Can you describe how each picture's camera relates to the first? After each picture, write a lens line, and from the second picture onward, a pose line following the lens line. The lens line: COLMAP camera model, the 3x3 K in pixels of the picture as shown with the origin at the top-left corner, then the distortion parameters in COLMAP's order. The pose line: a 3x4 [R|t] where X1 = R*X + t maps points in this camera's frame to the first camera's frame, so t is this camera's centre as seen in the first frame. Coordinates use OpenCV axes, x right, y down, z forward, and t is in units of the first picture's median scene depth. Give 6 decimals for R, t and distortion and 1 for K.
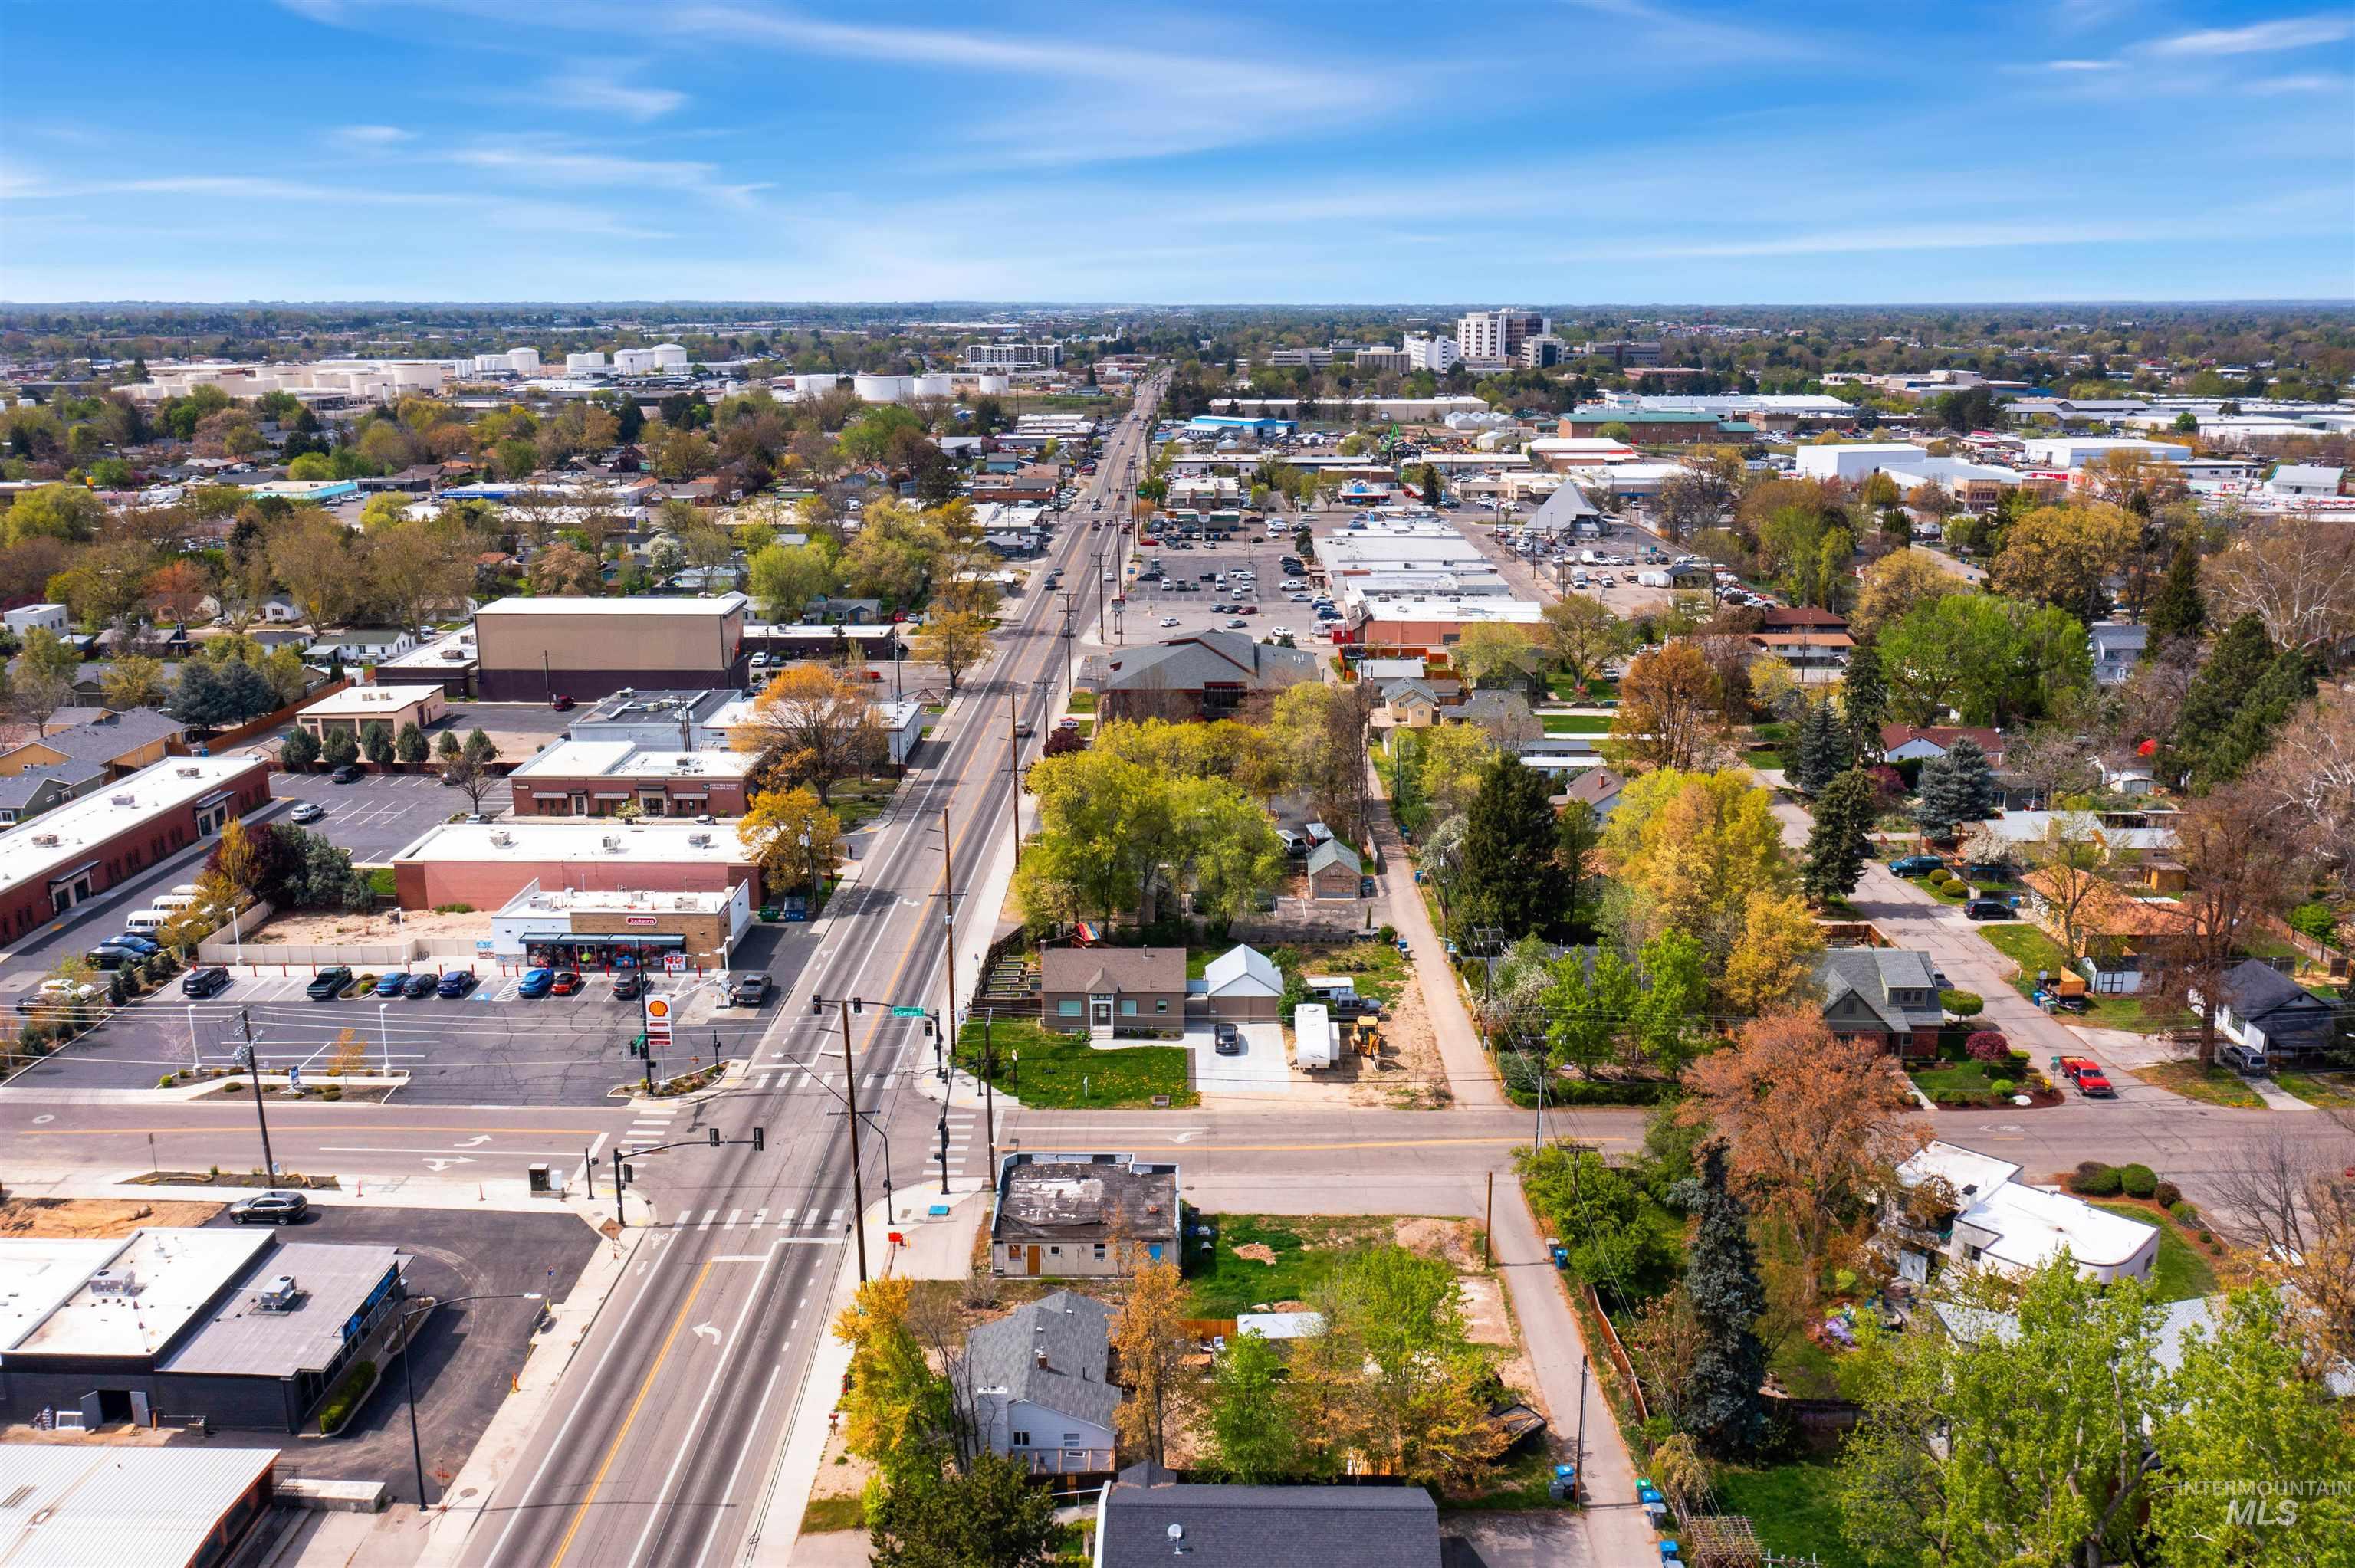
lens RADIAL K [[1842.8, 0, 1188.8], [0, 1842.8, 682.8], [0, 0, 1]] dist [-0.013080, -0.015820]
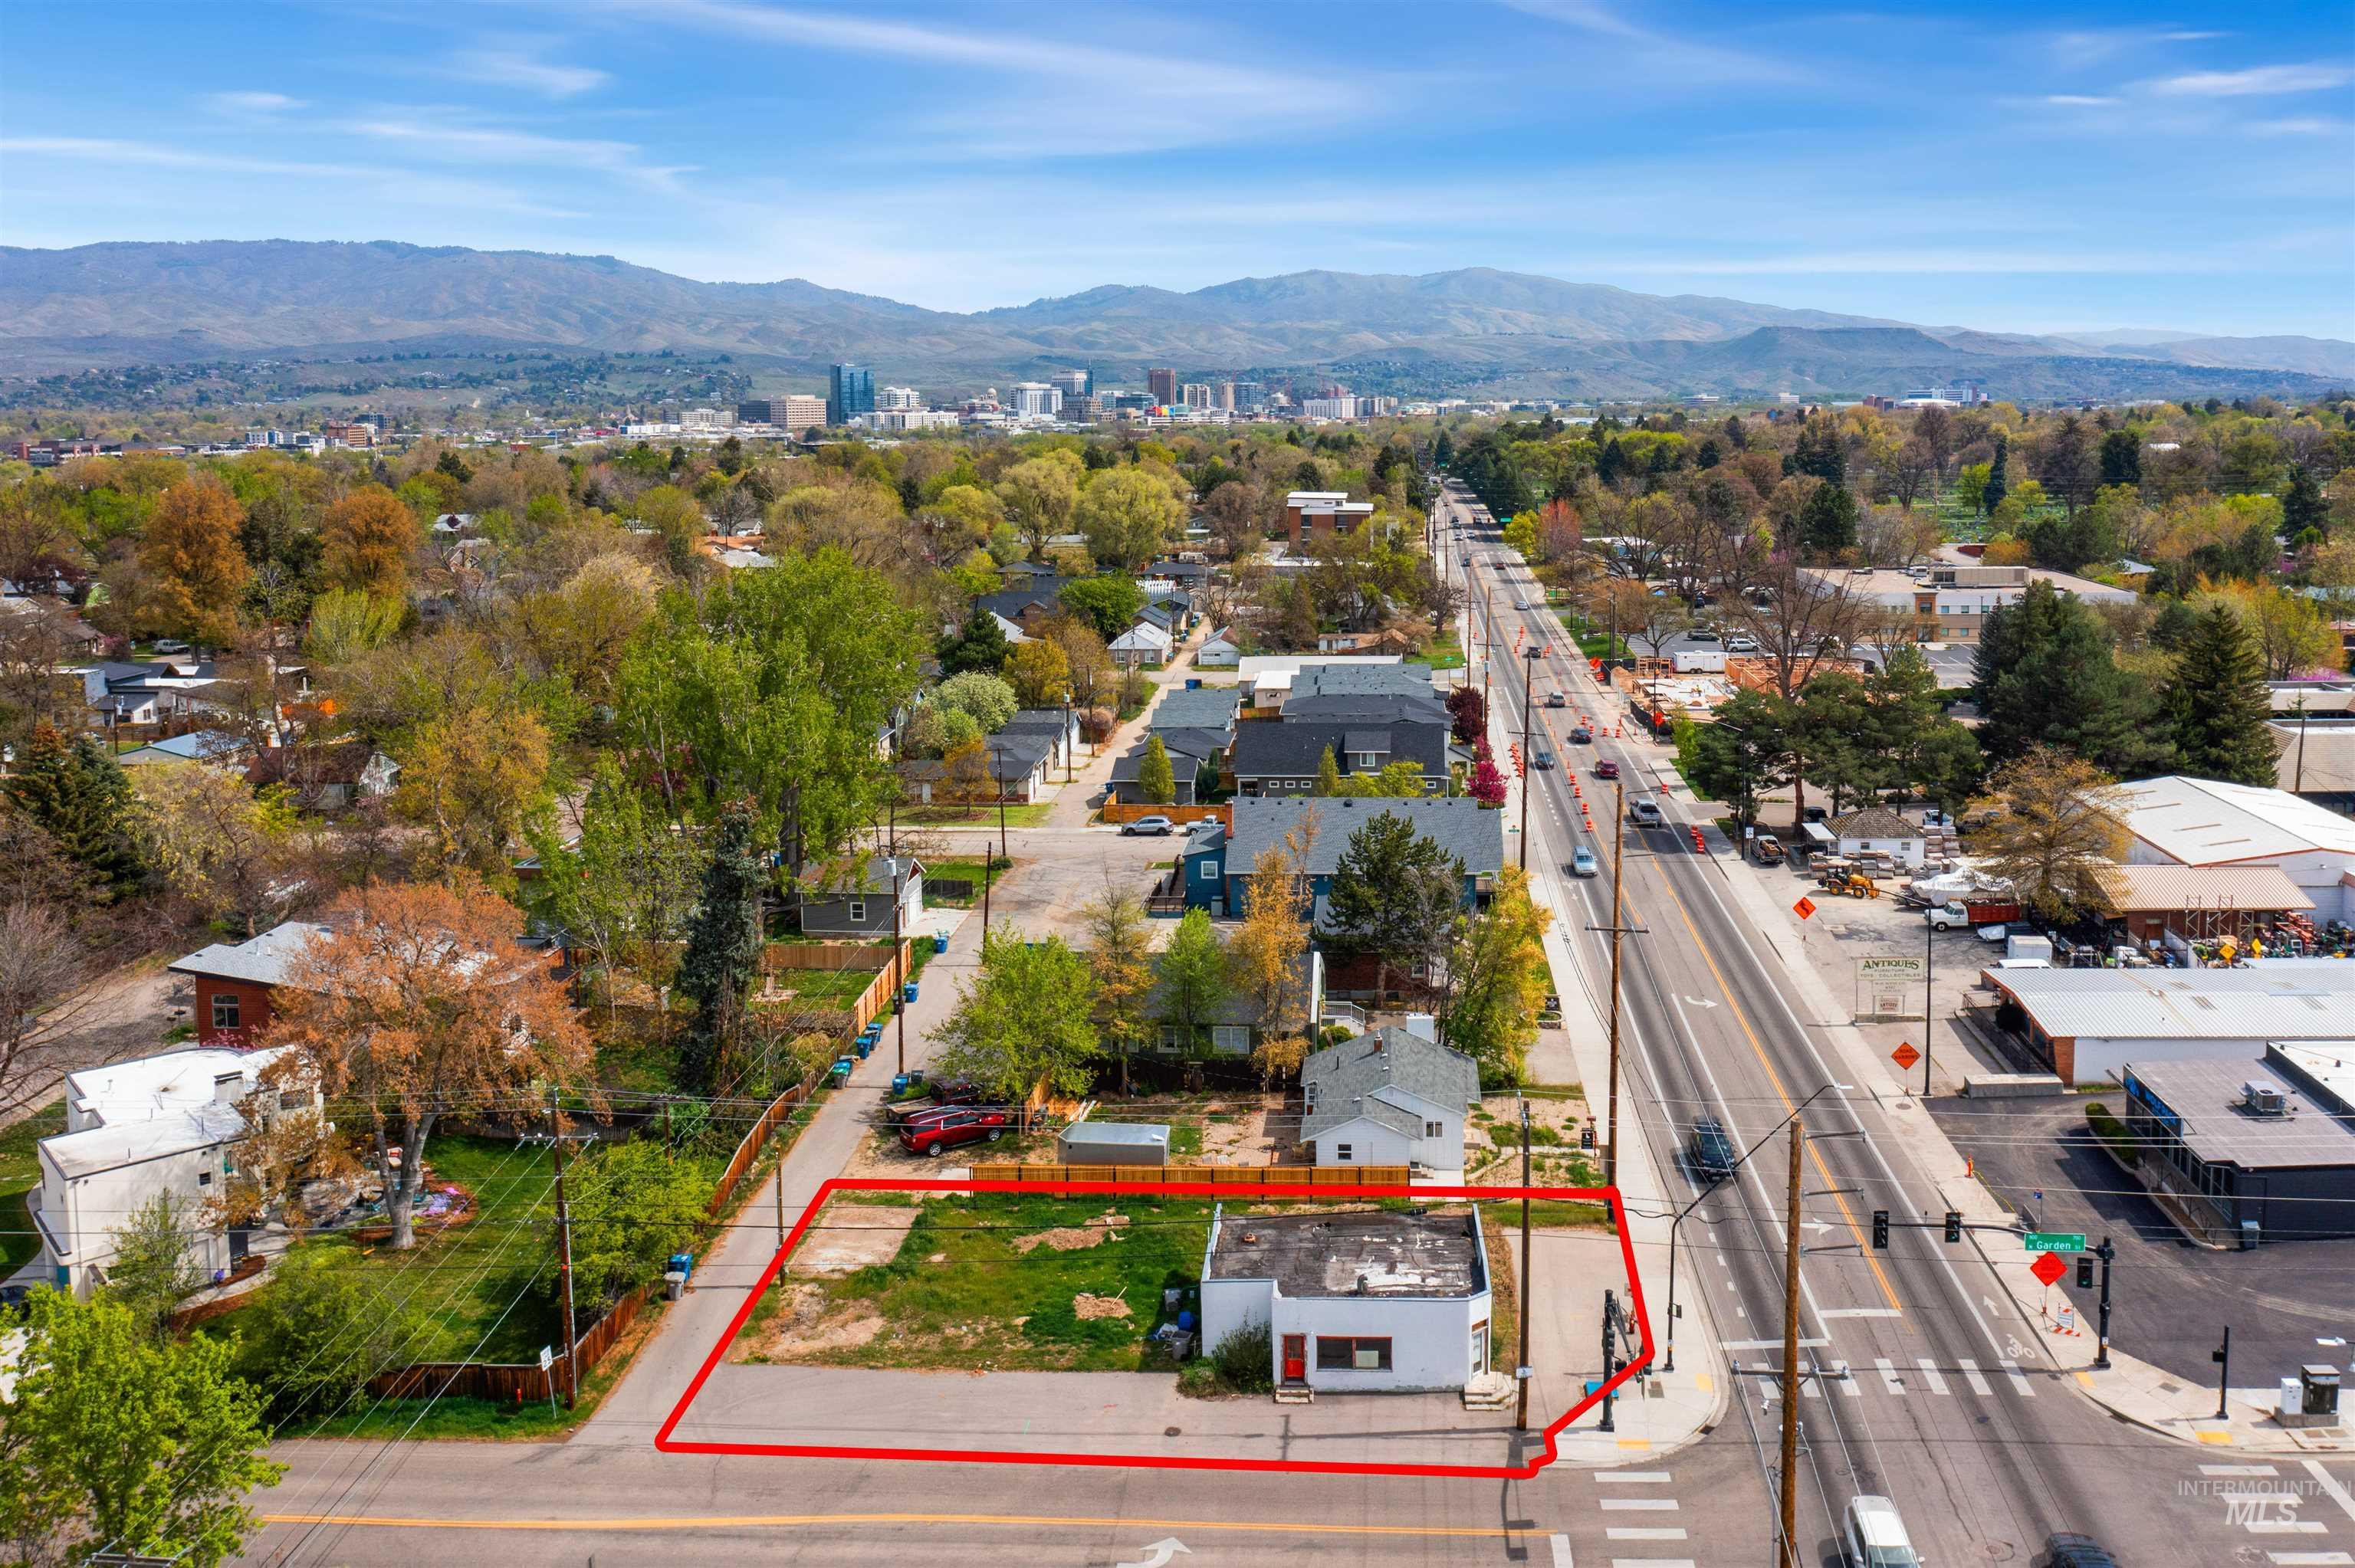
lens RADIAL K [[1875.4, 0, 1329.5], [0, 1875.4, 631.3], [0, 0, 1]] dist [-0.014937, -0.004303]
pose [[-0.999378, -0.002377, 0.035187, -0.056247], [0.008866, 0.948751, 0.315900, -0.112952], [-0.034135, 0.316015, -0.948140, 1.227753]]
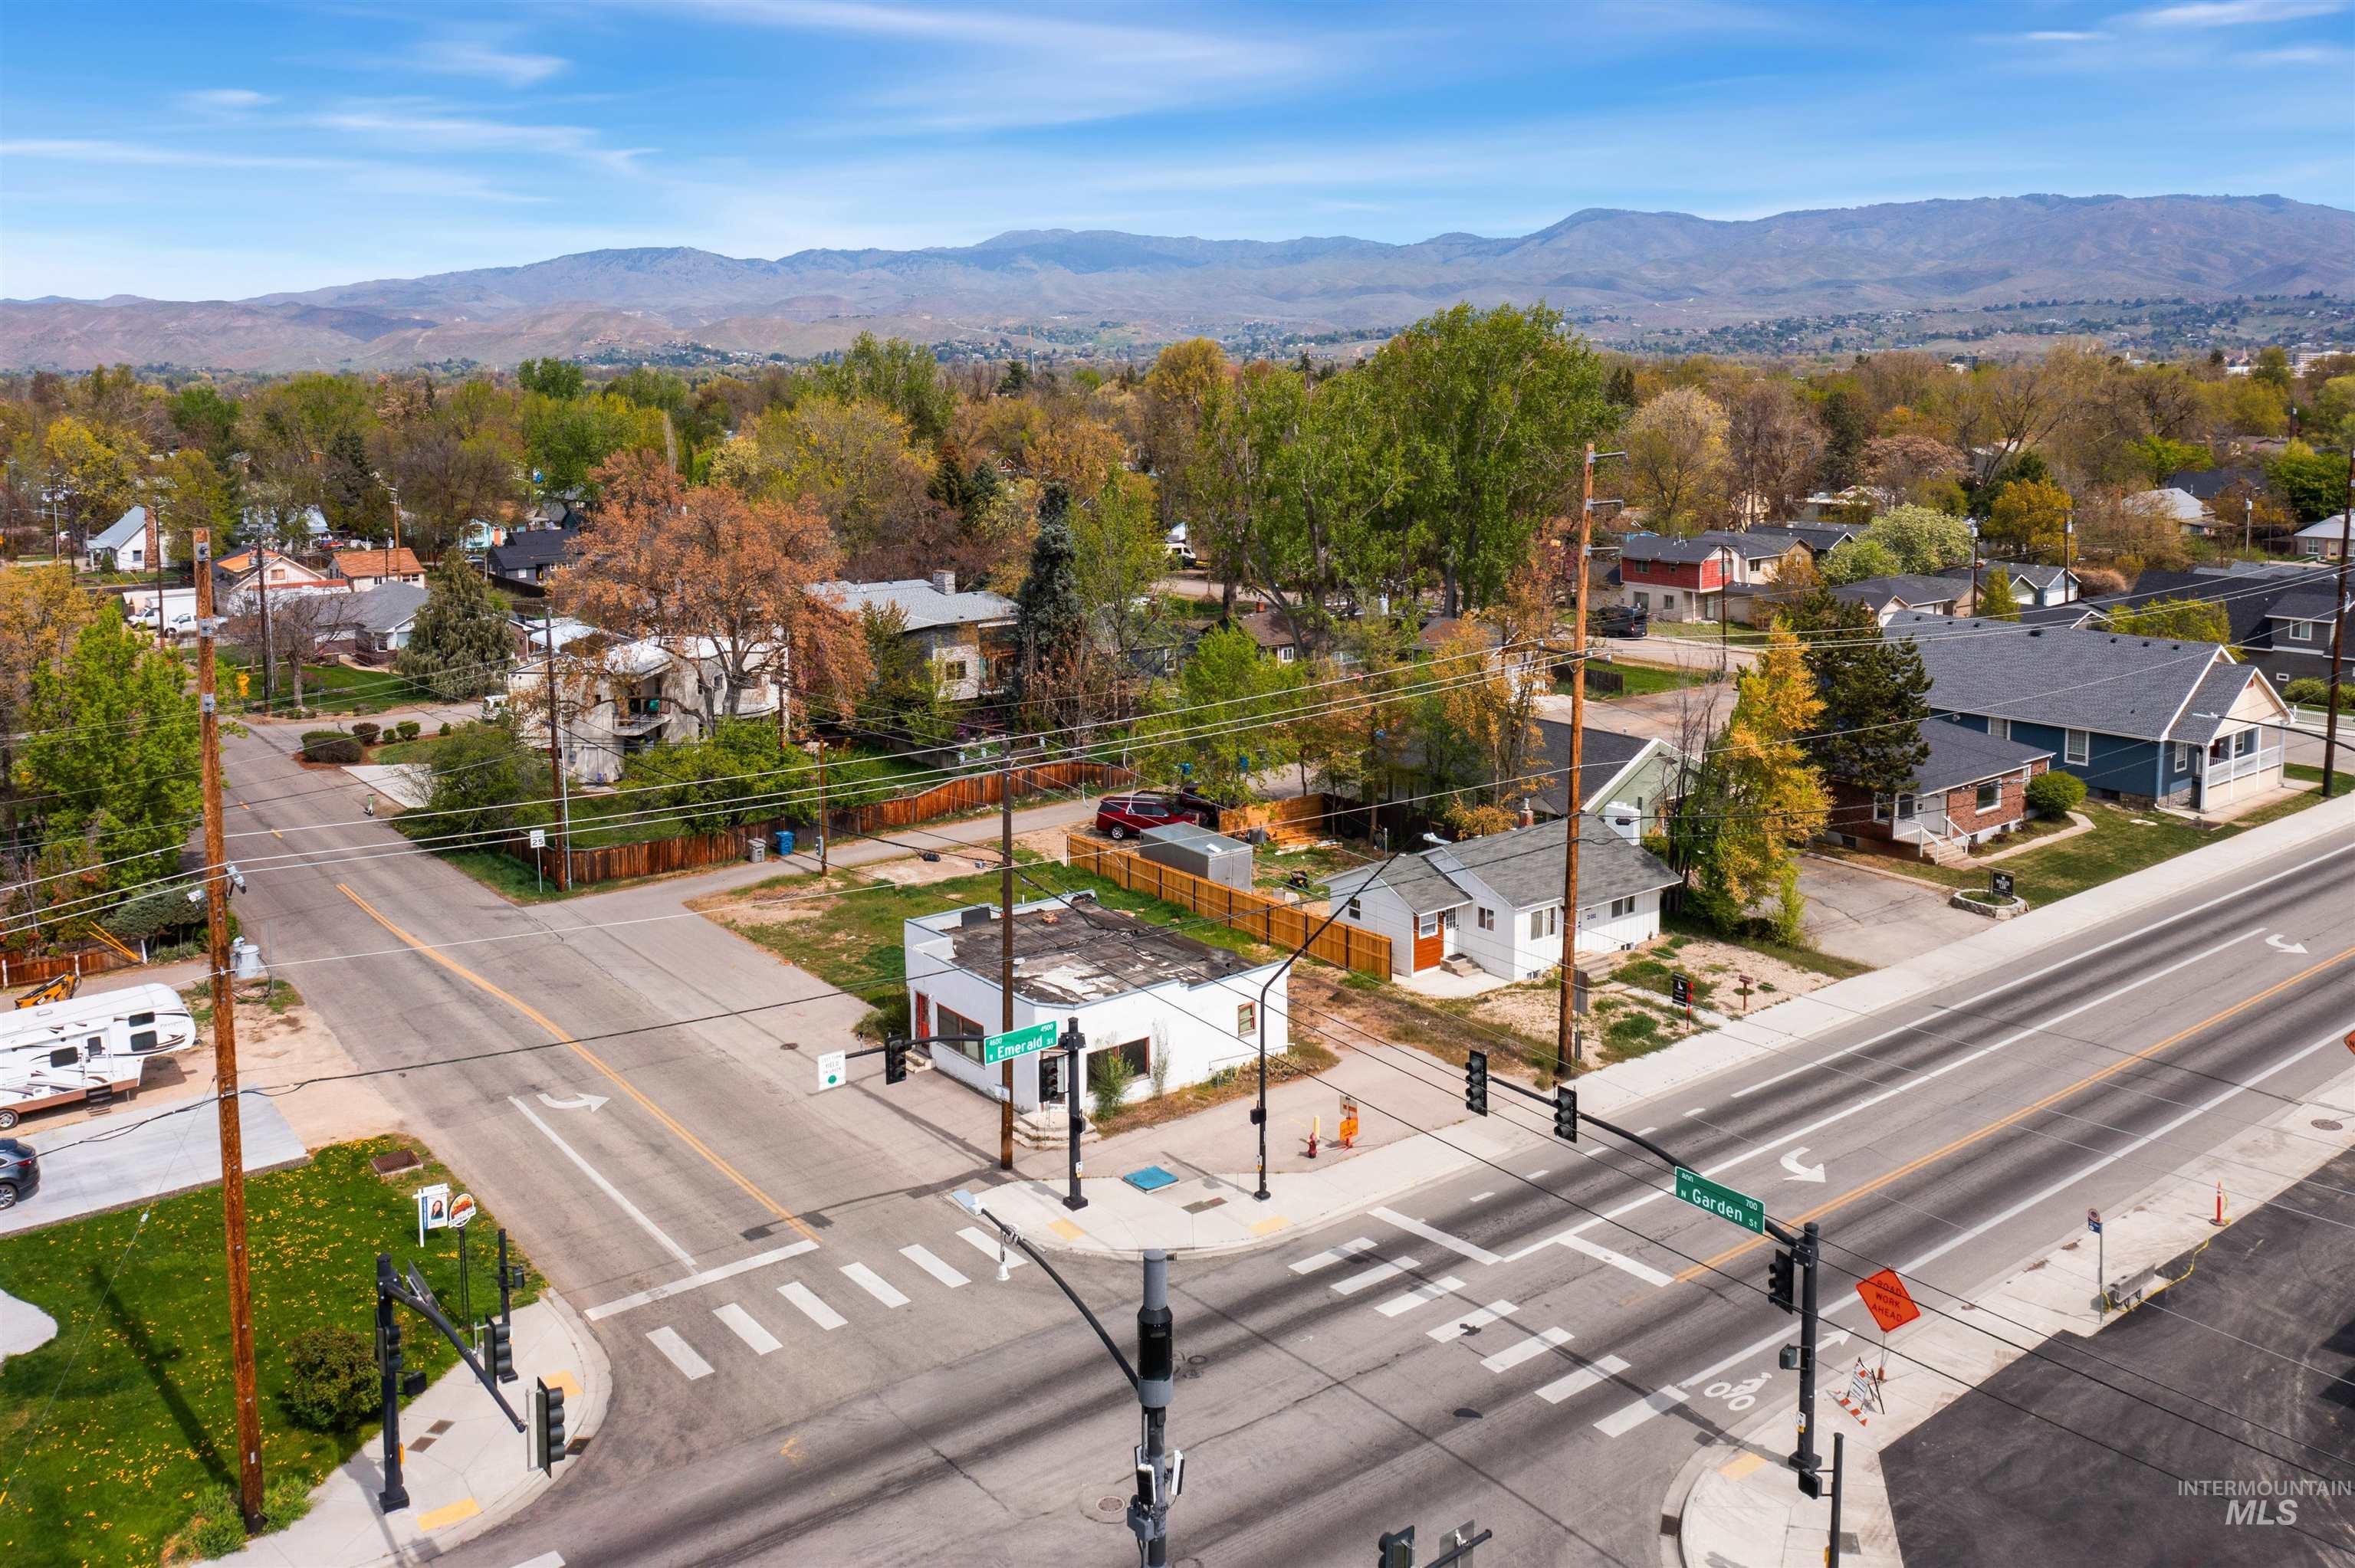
lens RADIAL K [[1898.8, 0, 1174.2], [0, 1898.8, 553.6], [0, 0, 1]] dist [-0.014632, -0.009257]
pose [[-0.606876, -0.075639, 0.791189, -0.397828], [0.165280, 0.961689, 0.218716, 0.037157], [-0.777421, 0.263502, -0.571125, 0.995132]]
